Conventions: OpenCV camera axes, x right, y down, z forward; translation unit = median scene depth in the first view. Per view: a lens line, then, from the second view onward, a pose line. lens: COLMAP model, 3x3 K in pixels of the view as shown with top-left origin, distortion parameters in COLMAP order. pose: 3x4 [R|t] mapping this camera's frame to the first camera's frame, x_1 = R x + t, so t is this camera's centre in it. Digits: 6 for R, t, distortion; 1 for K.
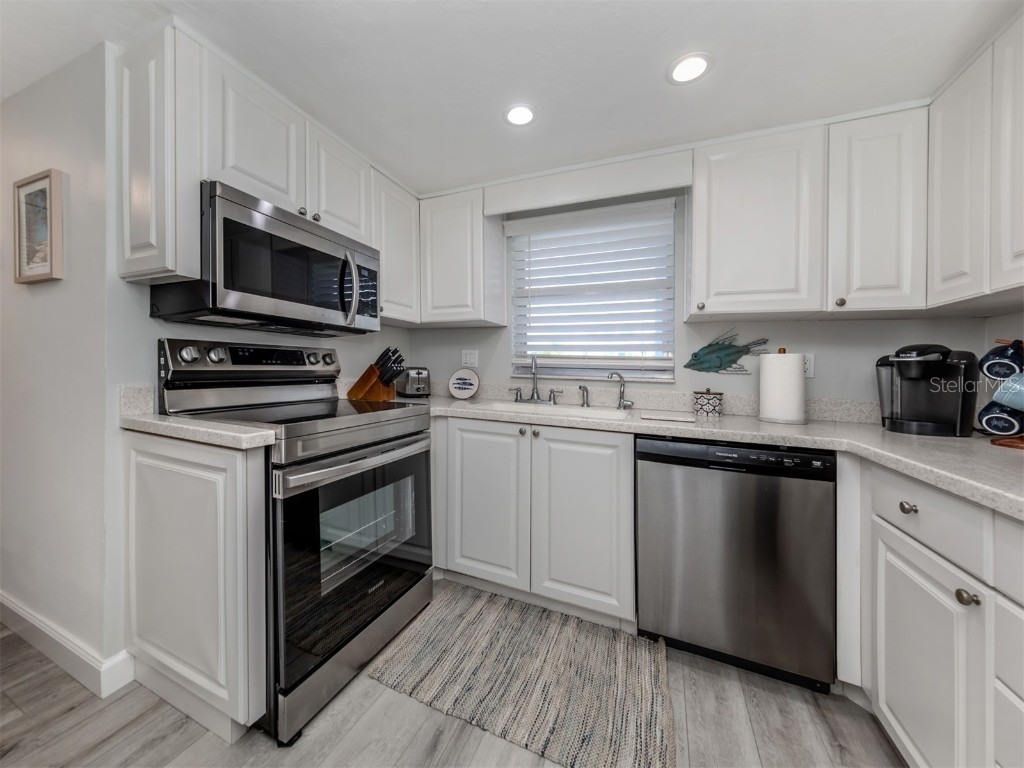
lens RADIAL K [[365.6, 0, 501.5], [0, 365.6, 384.1], [0, 0, 1]] dist [0.001015, -0.000009]
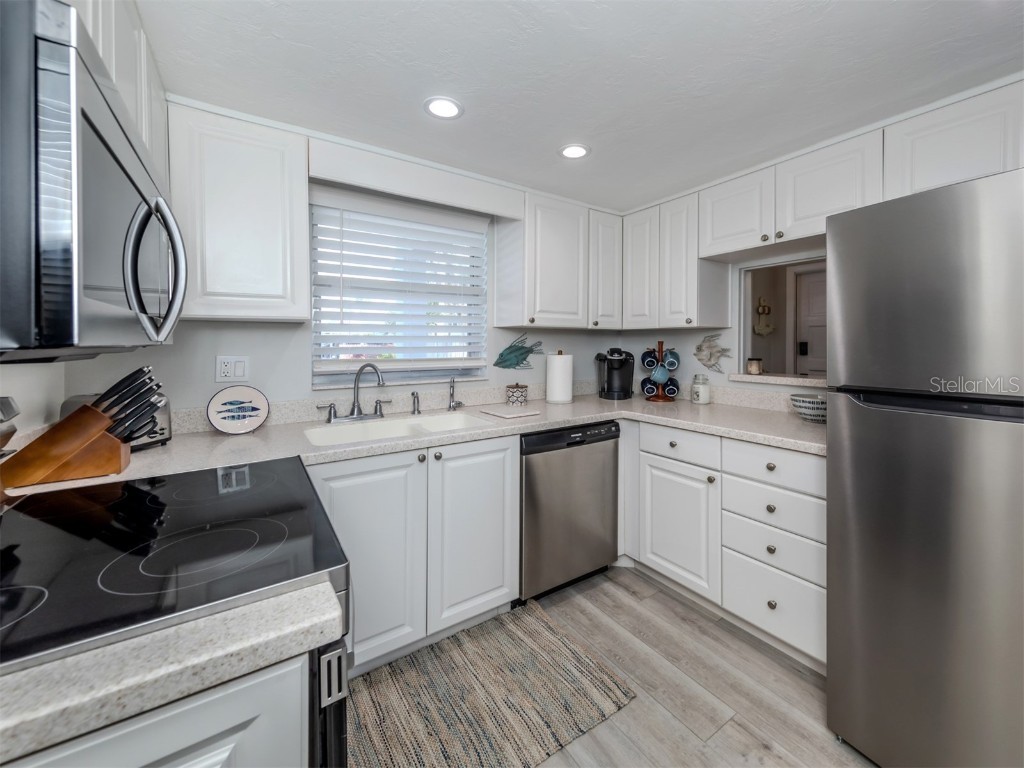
lens RADIAL K [[400.3, 0, 511.8], [0, 400.3, 357.2], [0, 0, 1]] dist [0.001225, -0.000115]
pose [[0.555122, -0.057783, 0.829759, -0.593666], [0.055459, 0.997935, 0.032392, -0.127027], [-0.829918, 0.028037, 0.557181, 0.282899]]
